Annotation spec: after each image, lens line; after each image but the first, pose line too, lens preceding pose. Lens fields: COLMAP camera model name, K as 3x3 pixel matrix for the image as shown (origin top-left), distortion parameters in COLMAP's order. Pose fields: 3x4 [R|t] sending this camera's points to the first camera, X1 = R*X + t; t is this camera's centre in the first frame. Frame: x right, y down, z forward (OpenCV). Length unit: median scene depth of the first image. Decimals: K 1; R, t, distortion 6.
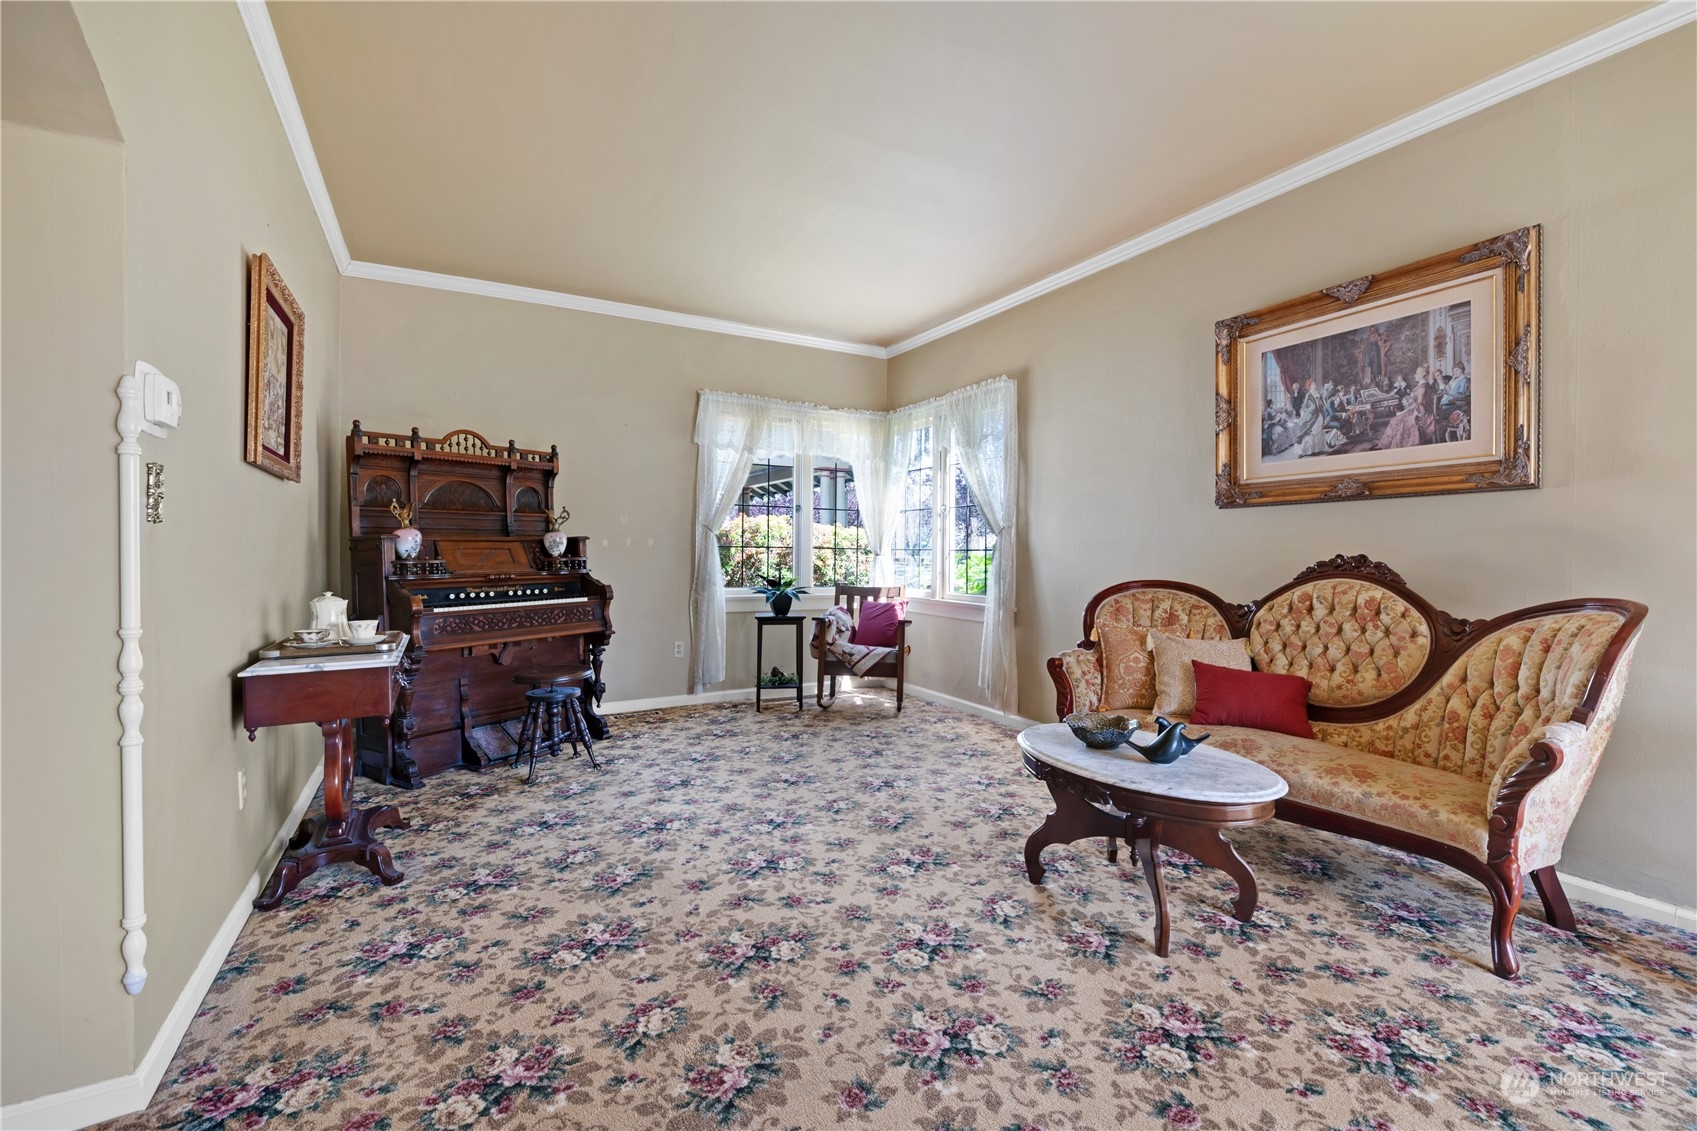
lens RADIAL K [[744.6, 0, 849.1], [0, 744.6, 558.2], [0, 0, 1]] dist [-0.000567, -0.002775]
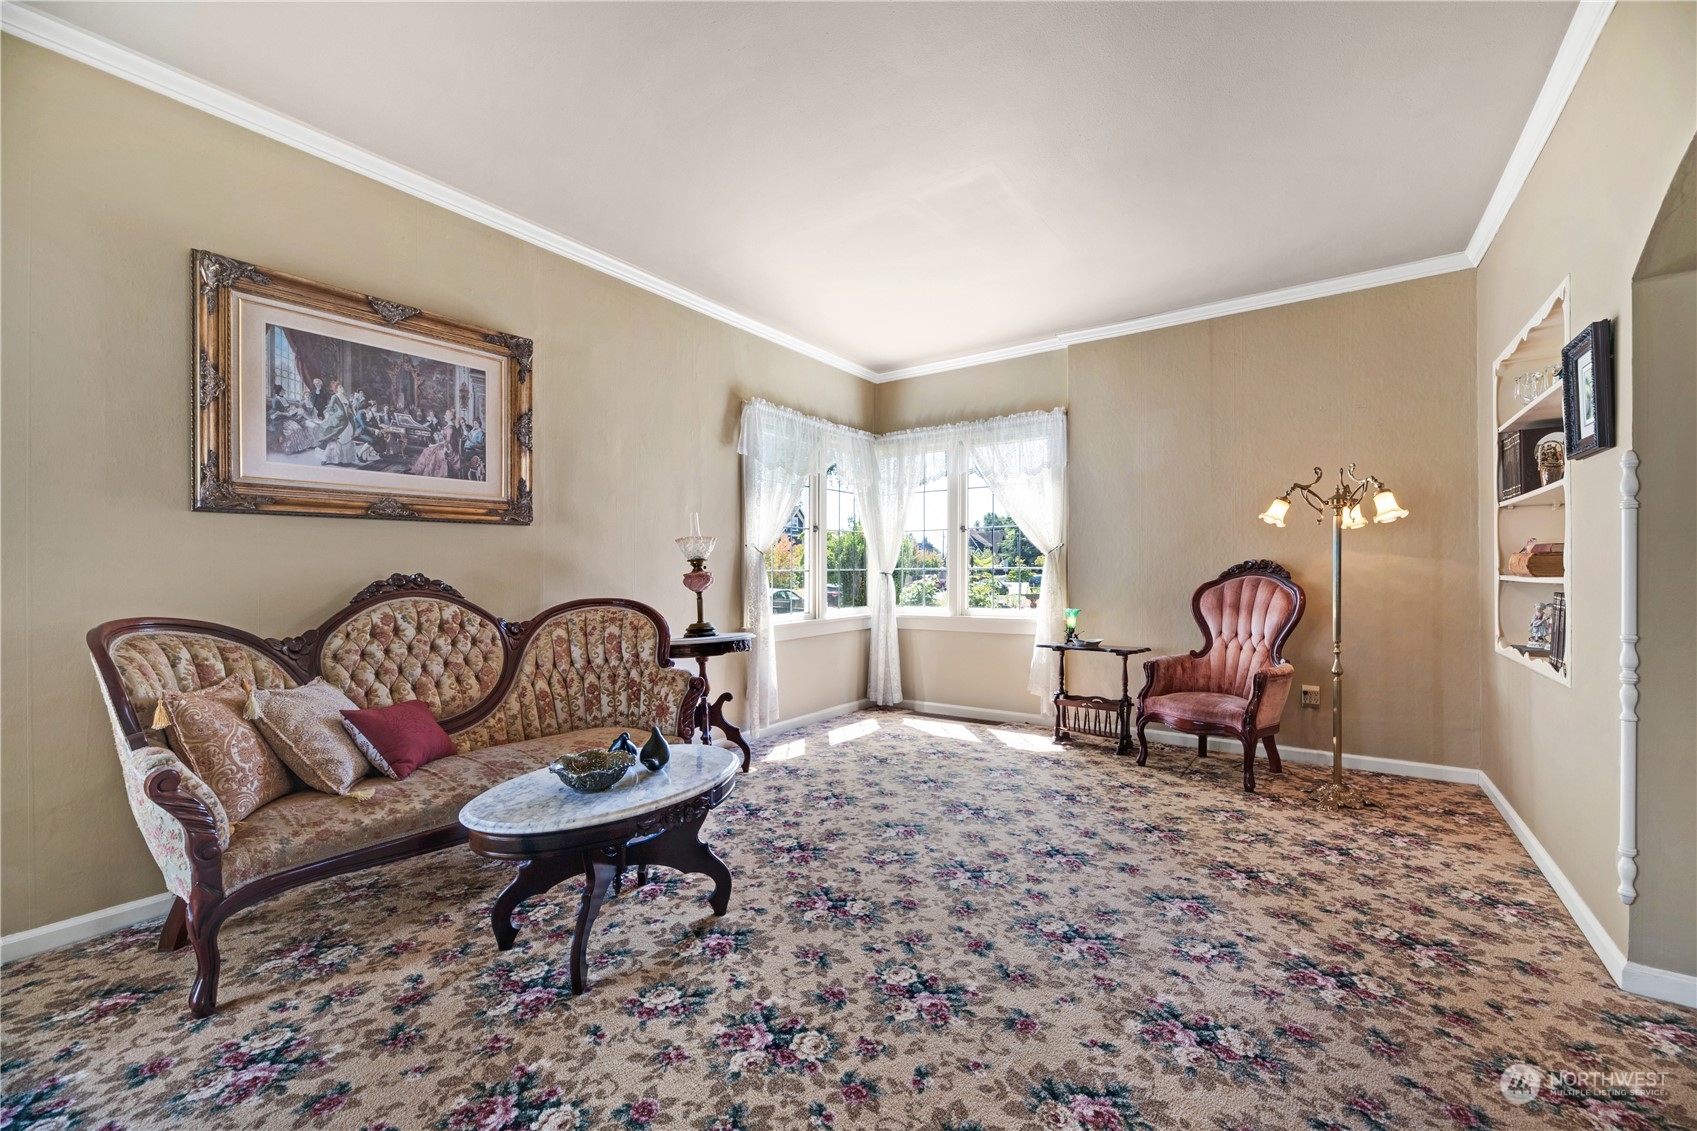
lens RADIAL K [[684.1, 0, 846.9], [0, 684.1, 563.3], [0, 0, 1]] dist [-0.001124, -0.002992]
pose [[-0.438700, 0.003963, 0.898625, -0.436078], [0.008709, 0.999962, -0.000158, -0.013634], [-0.898591, 0.007757, -0.438718, 0.876788]]
